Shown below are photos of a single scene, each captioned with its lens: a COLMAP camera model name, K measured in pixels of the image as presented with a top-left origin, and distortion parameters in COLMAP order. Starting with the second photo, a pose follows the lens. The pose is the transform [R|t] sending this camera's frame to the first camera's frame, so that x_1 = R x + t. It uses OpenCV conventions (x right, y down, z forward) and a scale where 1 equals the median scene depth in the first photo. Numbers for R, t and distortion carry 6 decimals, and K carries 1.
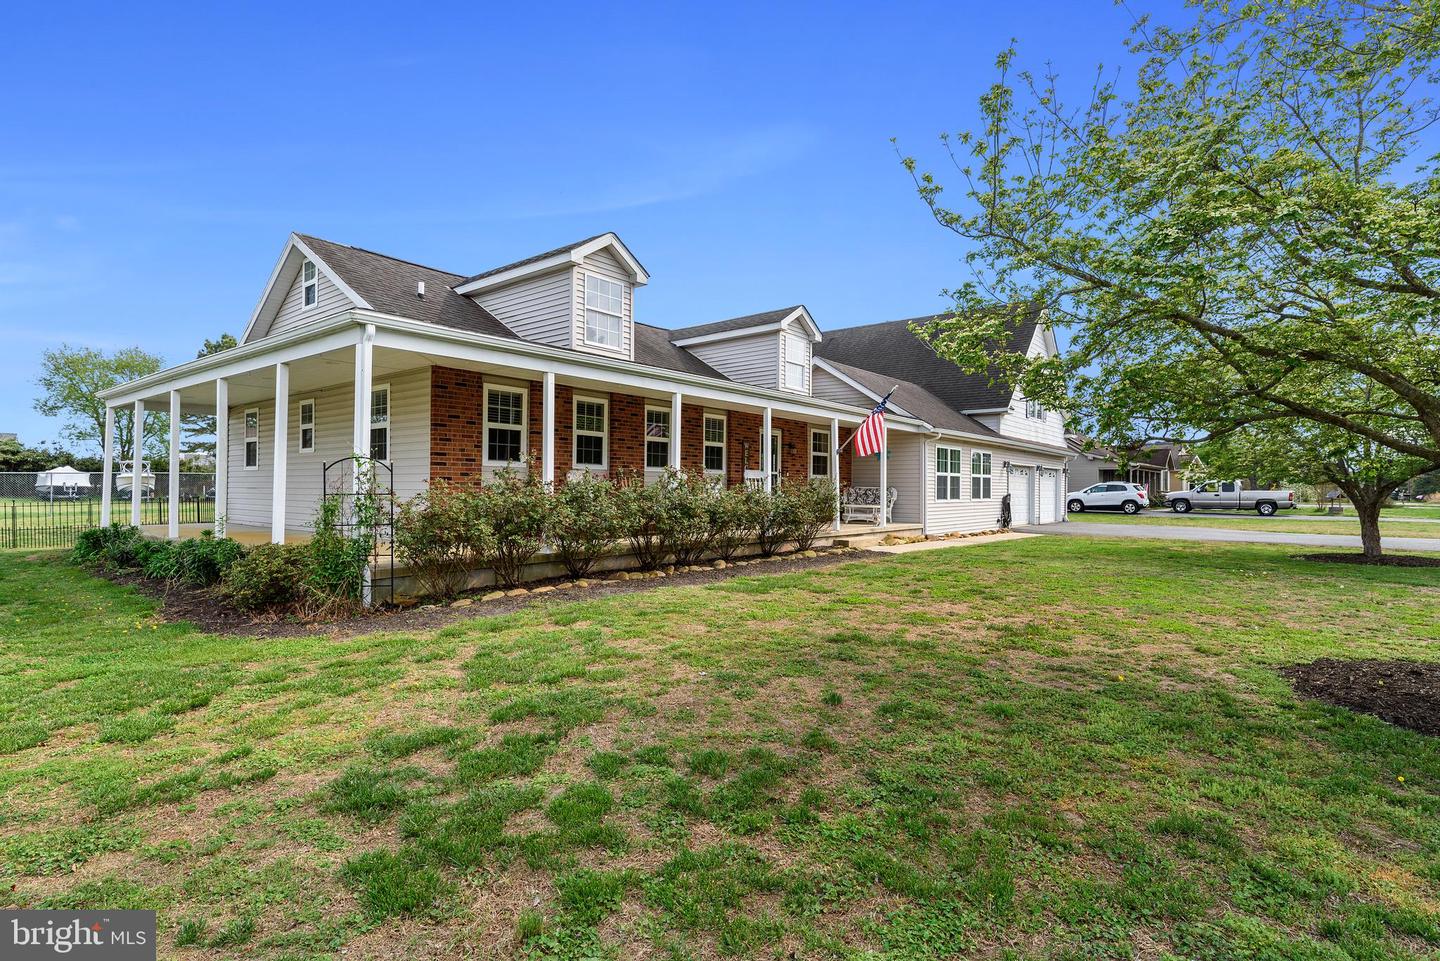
lens RADIAL K [[717.9, 0, 720.0], [0, 717.9, 480.5], [0, 0, 1]] dist [-0.000214, 0.000006]
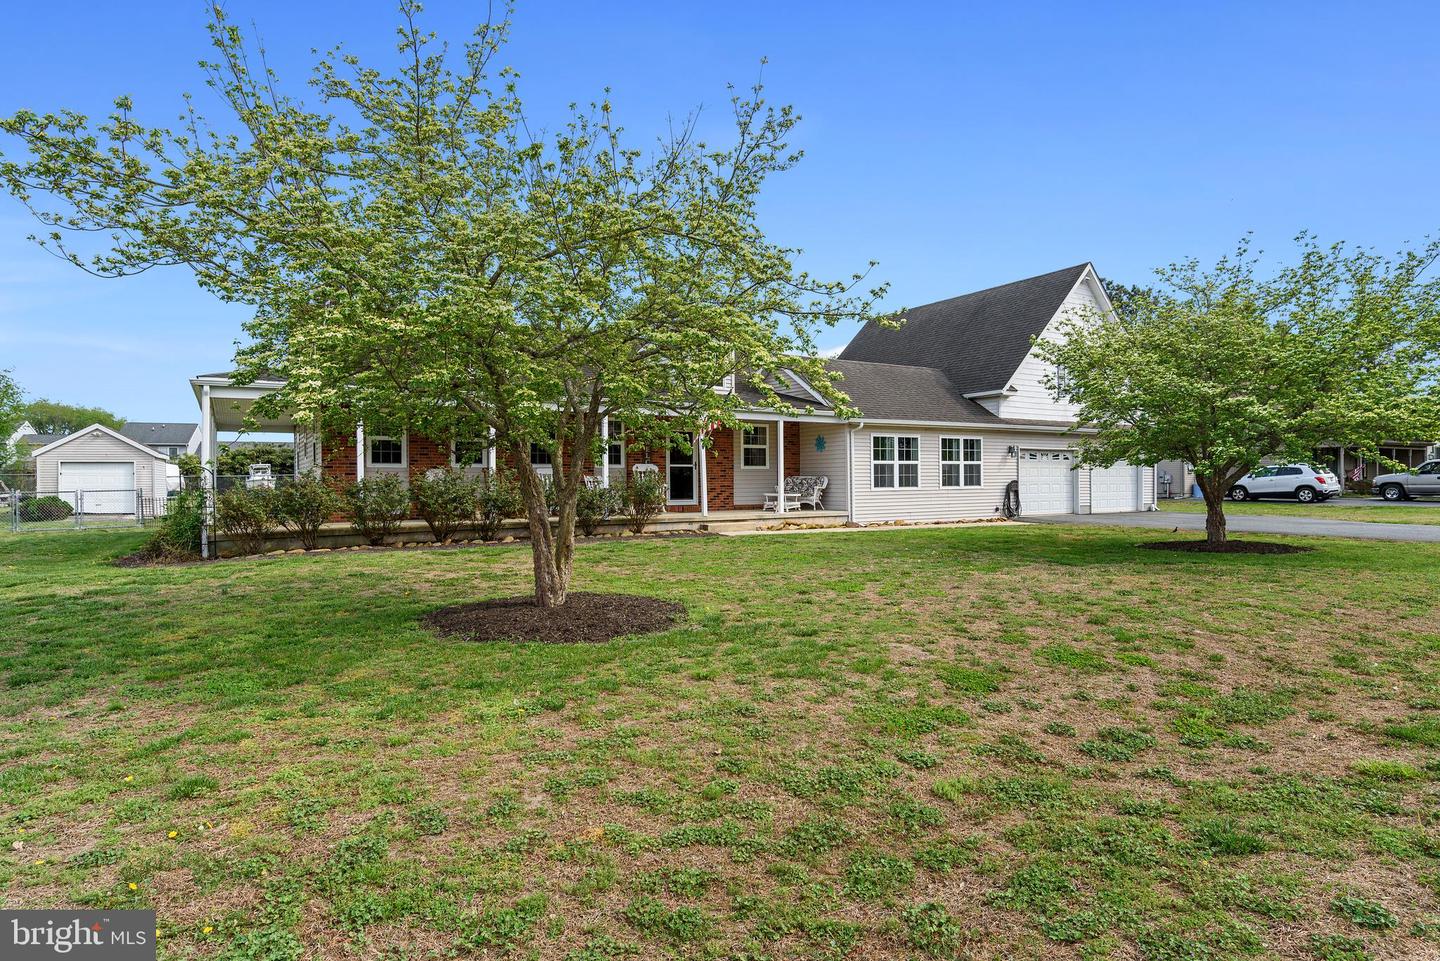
lens RADIAL K [[776.6, 0, 720.0], [0, 776.6, 480.5], [0, 0, 1]] dist [0.000599, 0.000185]
pose [[0.940316, -0.017751, -0.339840, 0.434063], [0.020599, 0.999776, 0.004774, 0.006151], [0.339679, -0.011490, 0.940471, -0.097689]]
